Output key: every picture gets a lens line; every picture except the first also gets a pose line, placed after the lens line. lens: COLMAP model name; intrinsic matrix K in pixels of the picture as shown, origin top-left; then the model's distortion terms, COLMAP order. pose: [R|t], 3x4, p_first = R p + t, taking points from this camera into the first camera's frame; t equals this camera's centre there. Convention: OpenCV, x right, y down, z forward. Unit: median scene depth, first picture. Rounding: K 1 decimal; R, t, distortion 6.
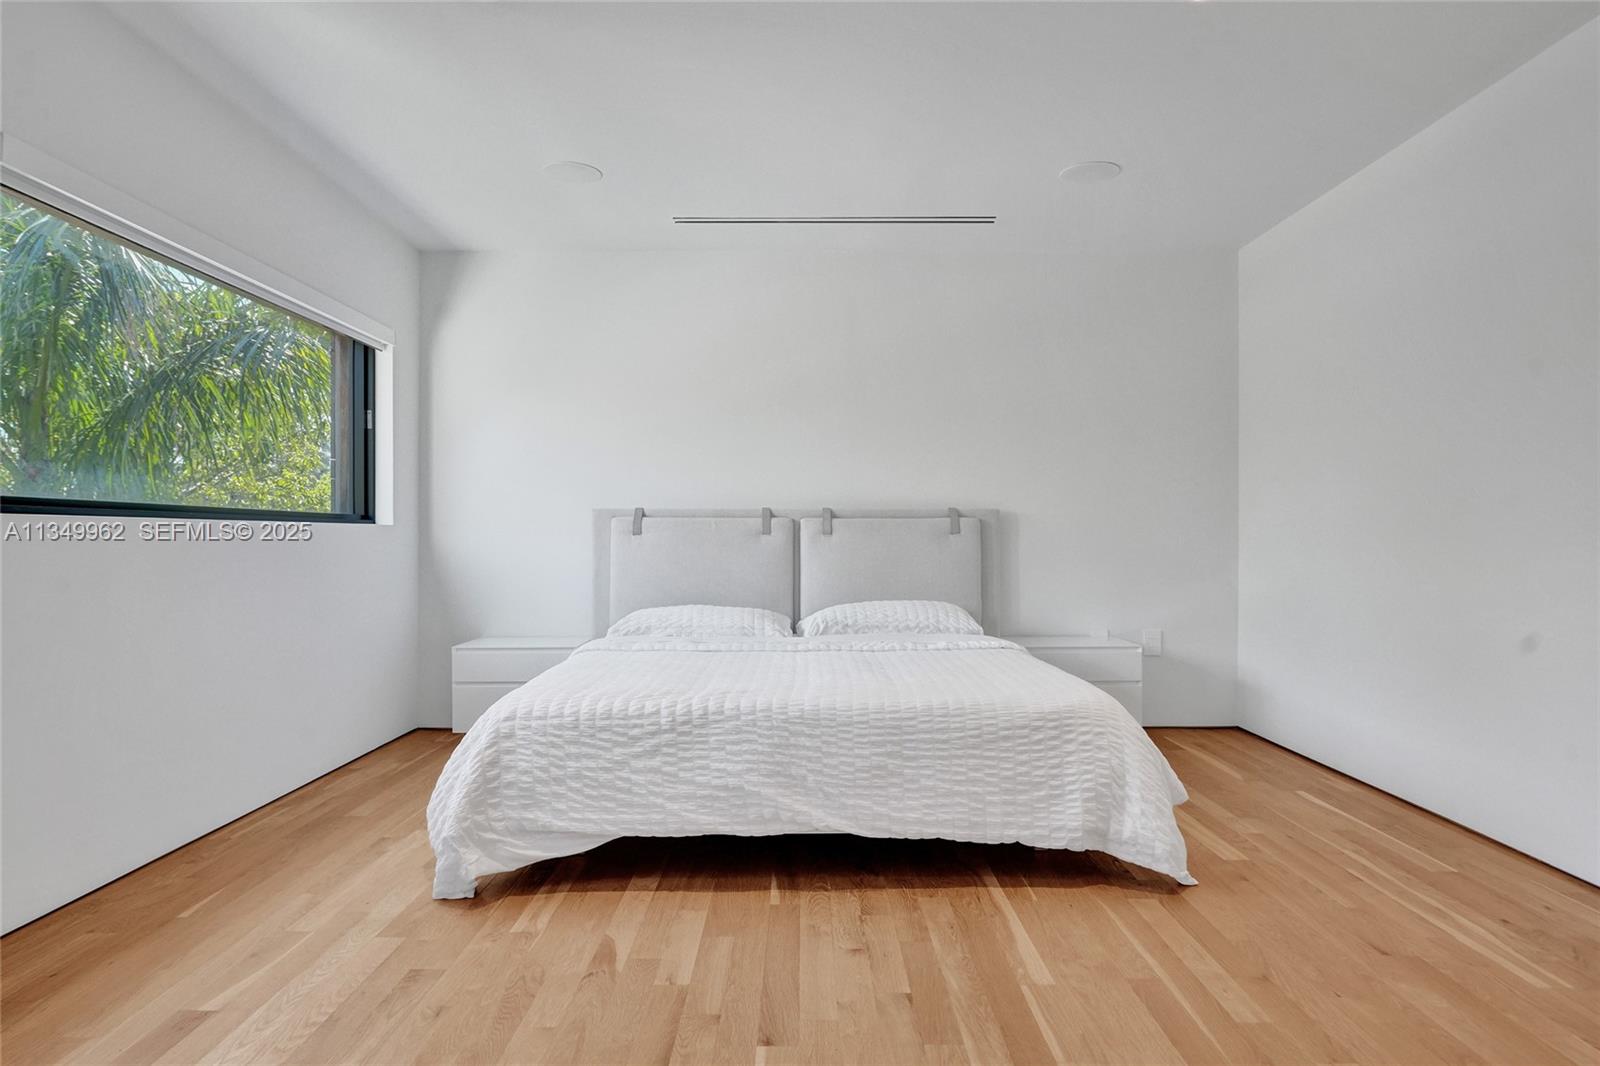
lens RADIAL K [[930.9, 0, 800.0], [0, 930.9, 533.0], [0, 0, 1]] dist [0.012986, -0.000295]
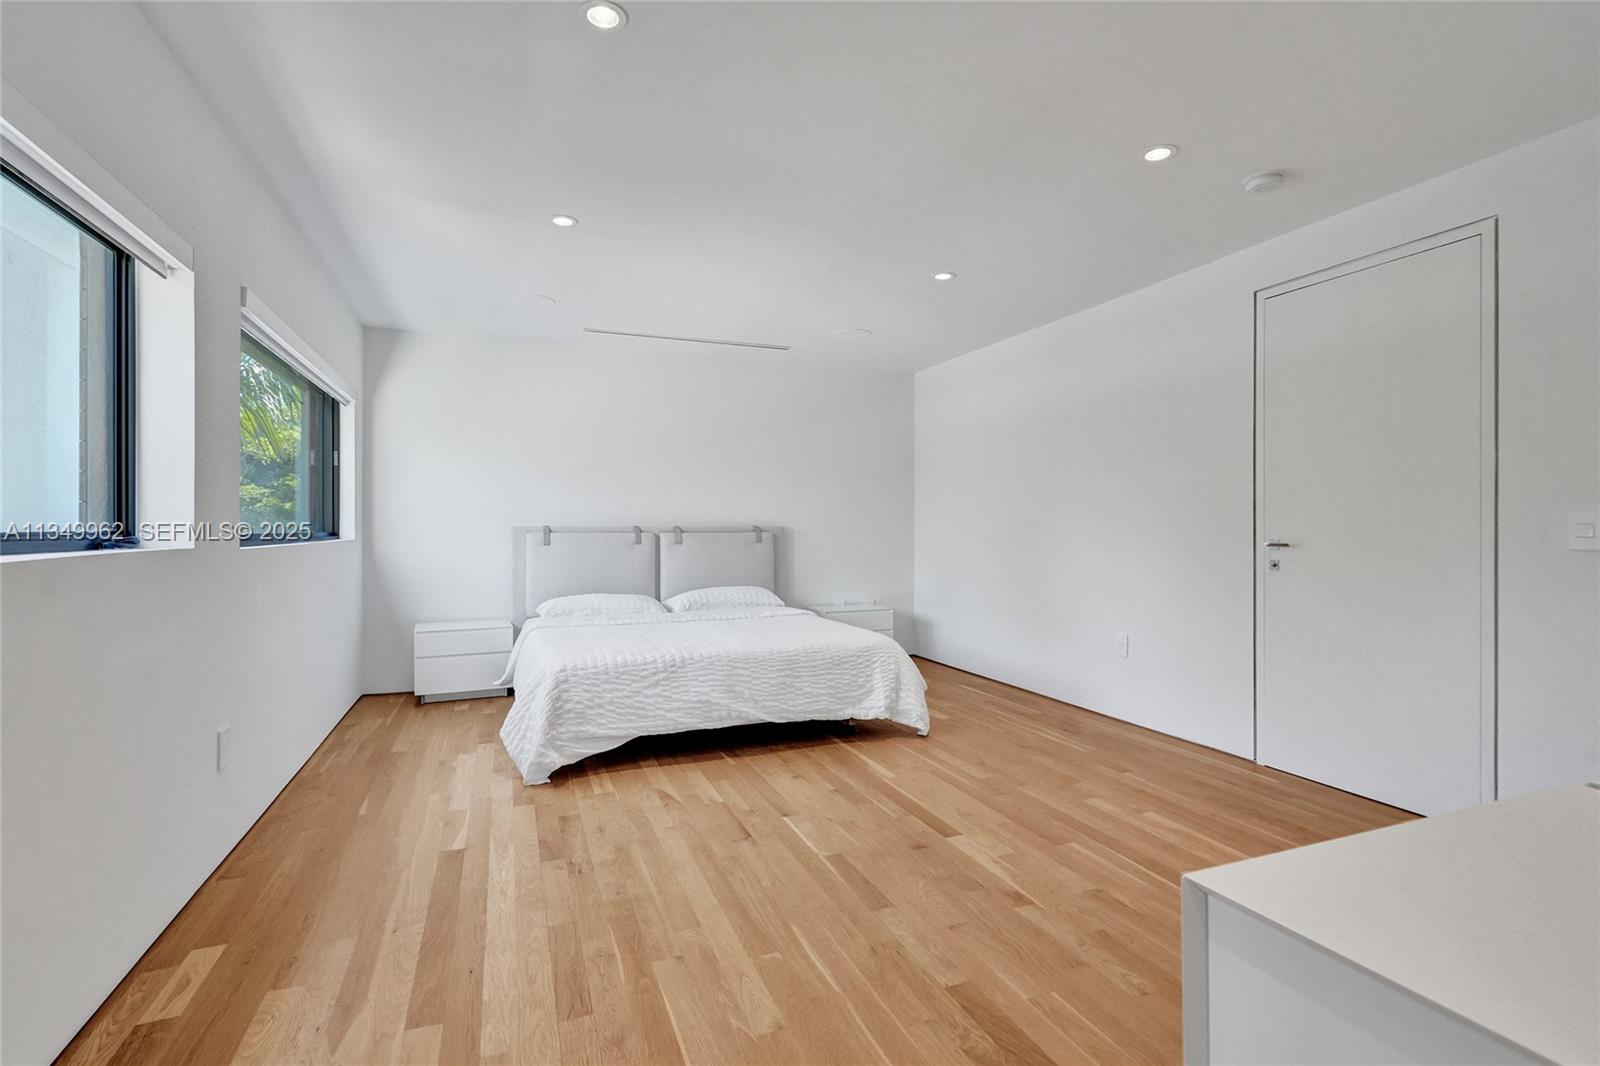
lens RADIAL K [[760.6, 0, 795.0], [0, 760.6, 528.3], [0, 0, 1]] dist [-0.000604, -0.000215]
pose [[0.929273, -0.000814, 0.369392, -0.426829], [-0.001357, 0.999983, 0.005616, -0.052084], [-0.369391, -0.005720, 0.929257, -0.353915]]
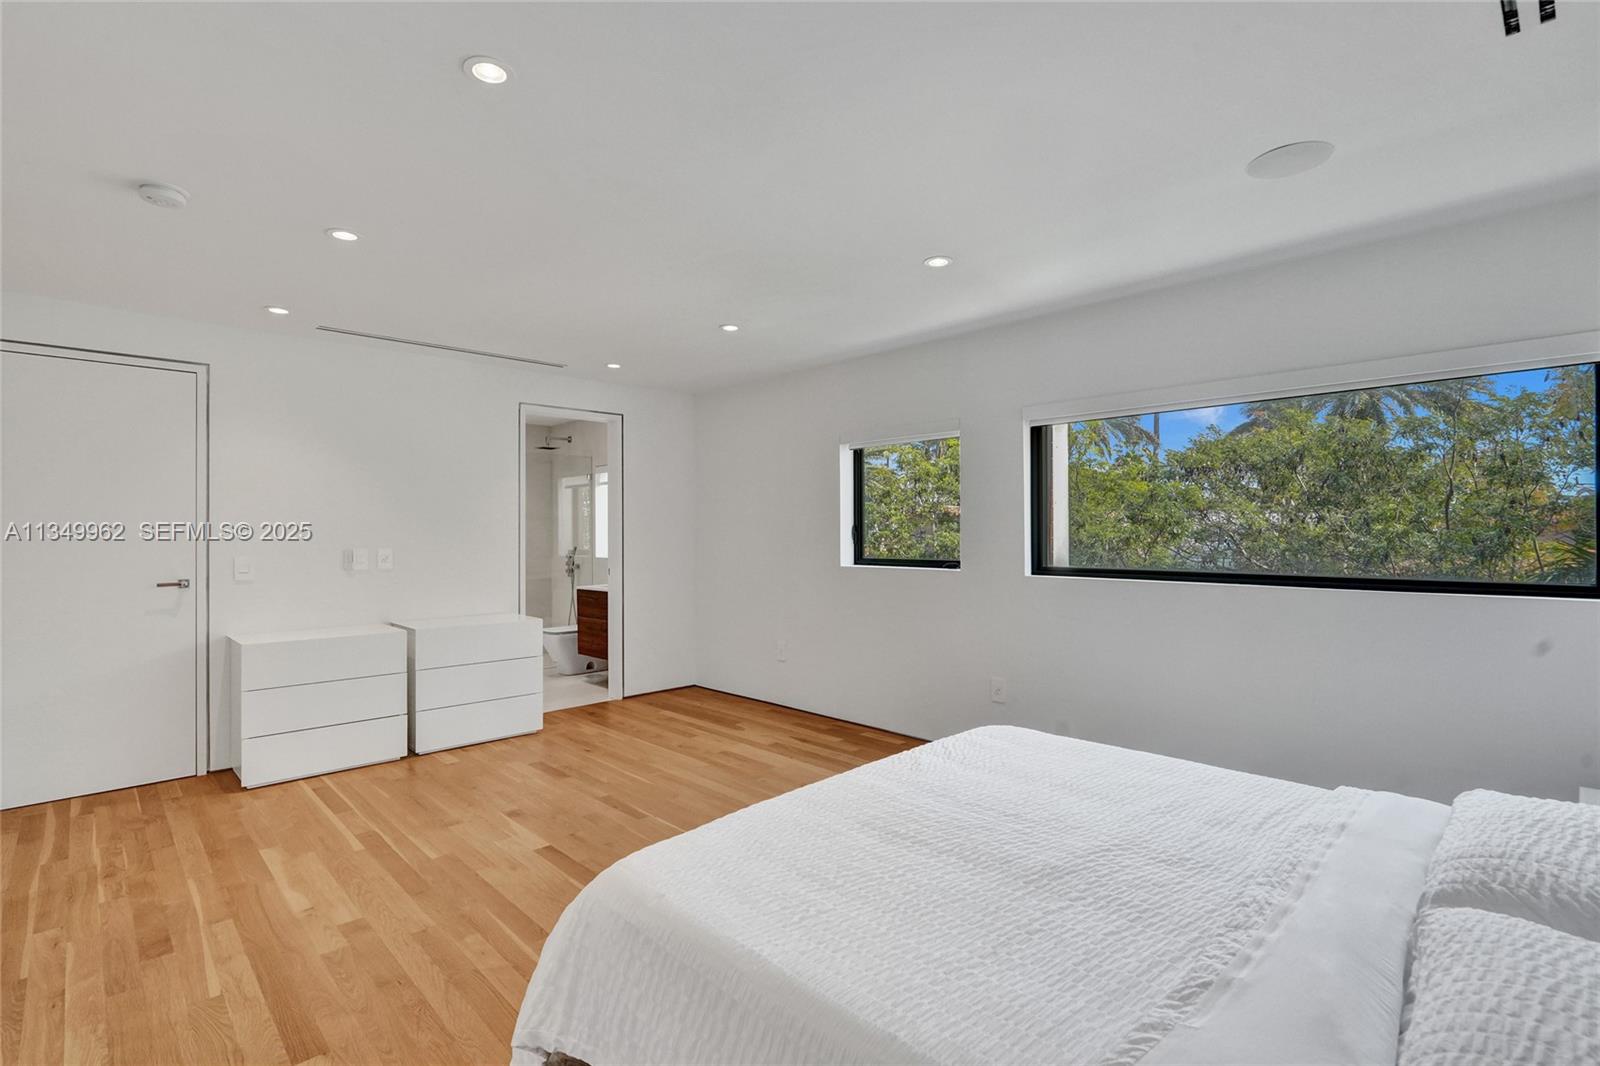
lens RADIAL K [[760.6, 0, 795.0], [0, 760.6, 528.3], [0, 0, 1]] dist [-0.000604, -0.000215]
pose [[-0.718254, 0.000948, -0.695781, 0.766216], [0.007077, 0.999957, -0.005944, -0.115460], [0.695745, -0.009193, -0.718230, 1.775915]]
